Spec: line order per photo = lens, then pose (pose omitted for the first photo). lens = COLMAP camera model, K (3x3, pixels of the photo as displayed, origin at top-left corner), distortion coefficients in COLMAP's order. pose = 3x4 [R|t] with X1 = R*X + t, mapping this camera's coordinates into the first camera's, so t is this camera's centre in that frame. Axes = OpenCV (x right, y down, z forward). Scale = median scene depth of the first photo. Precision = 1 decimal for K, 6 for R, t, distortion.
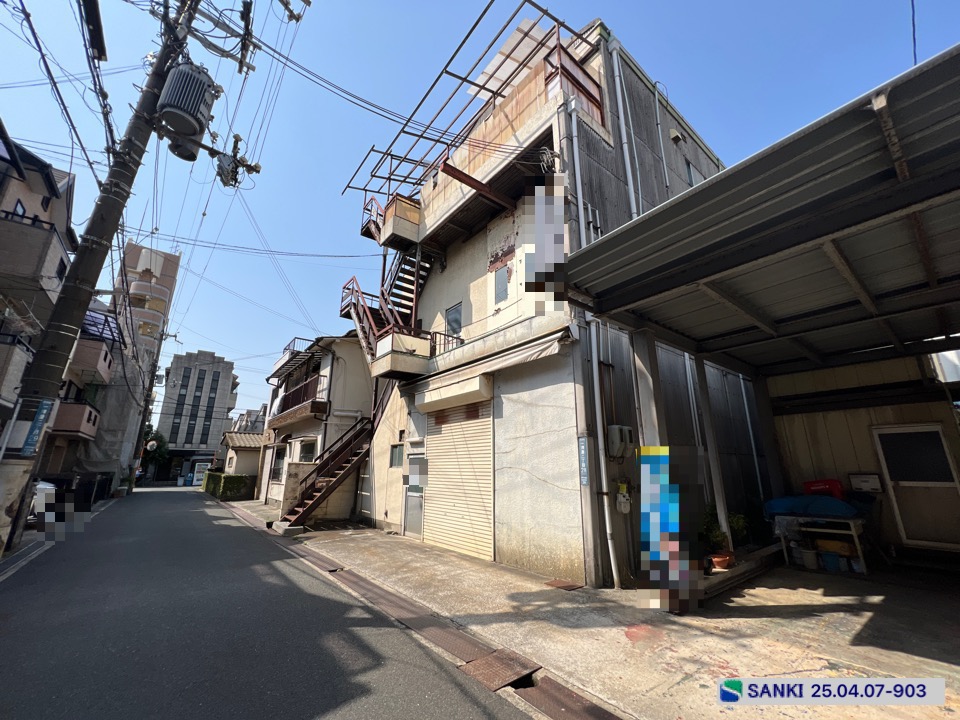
lens RADIAL K [[386.5, 0, 478.3], [0, 386.5, 362.1], [0, 0, 1]] dist [-0.003648, 0.001020]
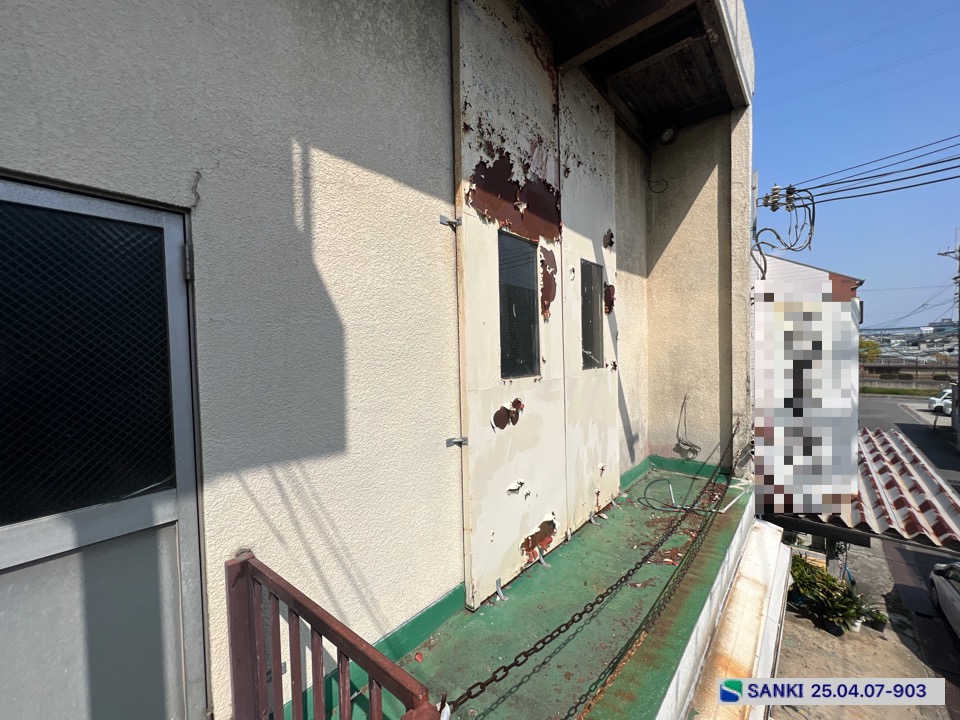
lens RADIAL K [[386.5, 0, 483.2], [0, 386.5, 361.1], [0, 0, 1]] dist [-0.003648, 0.001020]
pose [[-0.198215, -0.030179, 0.979694, -0.244307], [-0.240983, 0.970346, -0.018865, -0.188643], [-0.950073, -0.239829, -0.199610, 1.312681]]
